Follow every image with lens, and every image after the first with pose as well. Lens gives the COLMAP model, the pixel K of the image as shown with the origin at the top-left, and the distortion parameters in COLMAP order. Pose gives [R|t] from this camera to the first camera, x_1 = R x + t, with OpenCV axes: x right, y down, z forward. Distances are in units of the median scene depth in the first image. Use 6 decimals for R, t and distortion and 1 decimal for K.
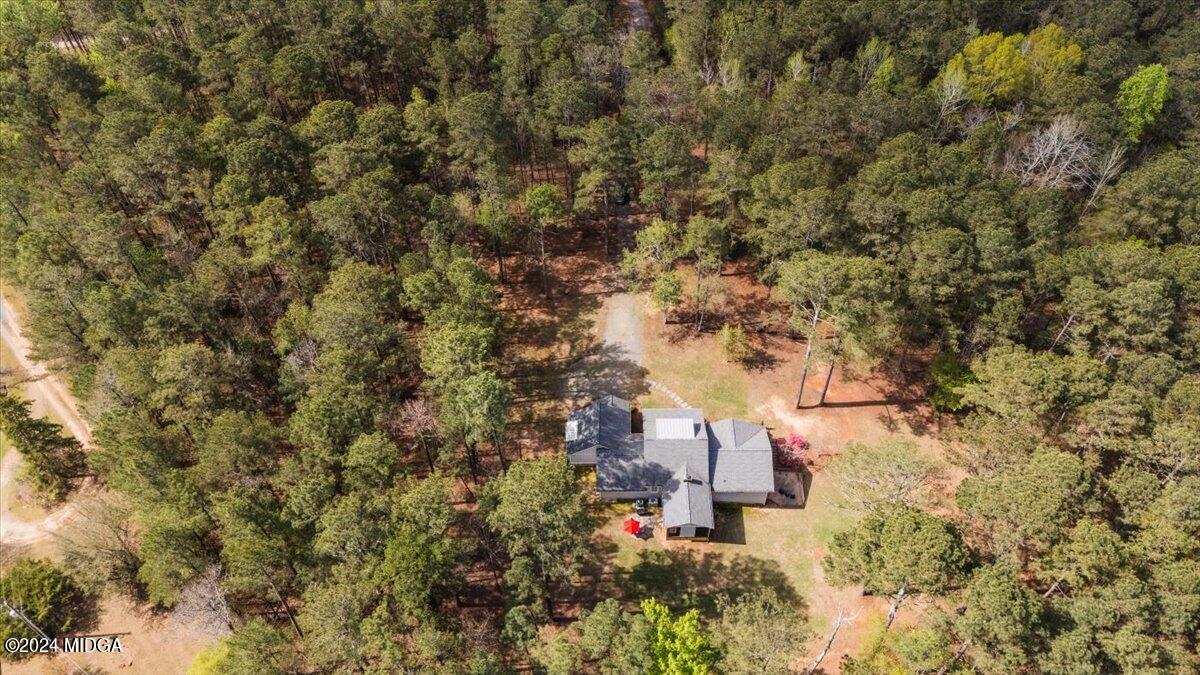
lens RADIAL K [[878.8, 0, 590.8], [0, 878.8, 335.8], [0, 0, 1]] dist [0.095395, -0.101134]
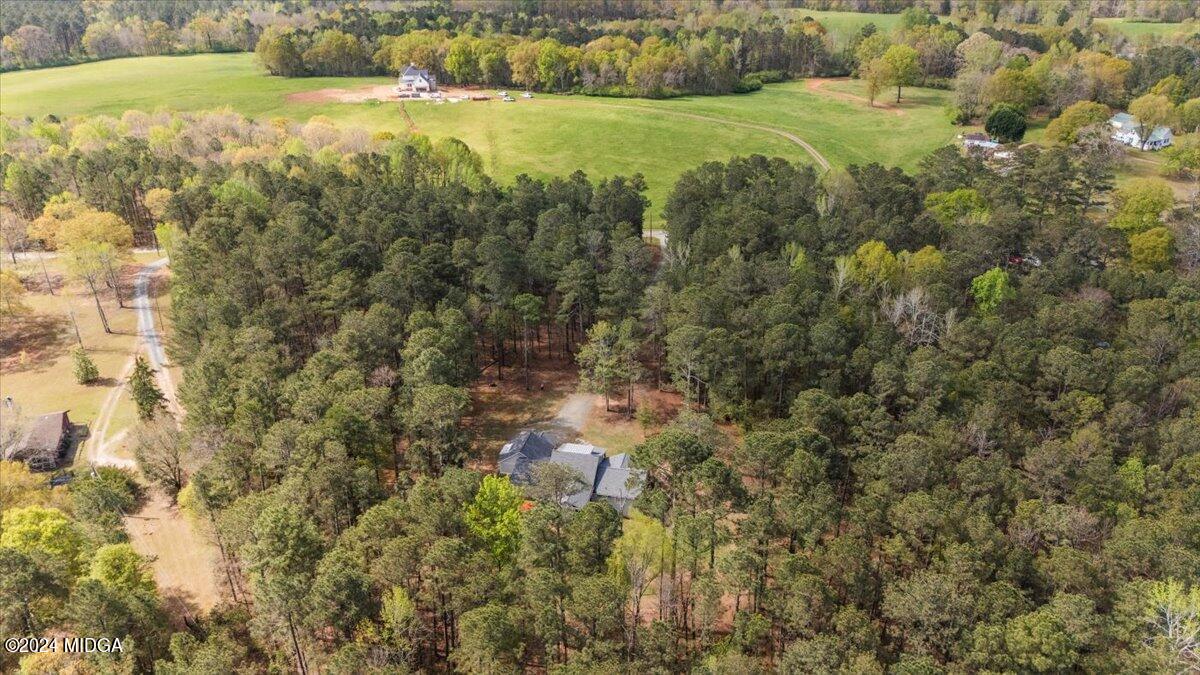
lens RADIAL K [[878.8, 0, 590.8], [0, 878.8, 335.8], [0, 0, 1]] dist [0.095395, -0.101134]
pose [[0.975465, 0.104495, -0.193777, 0.311947], [-0.175208, 0.901429, -0.395888, 0.417789], [0.133308, 0.420126, 0.897621, -0.222534]]
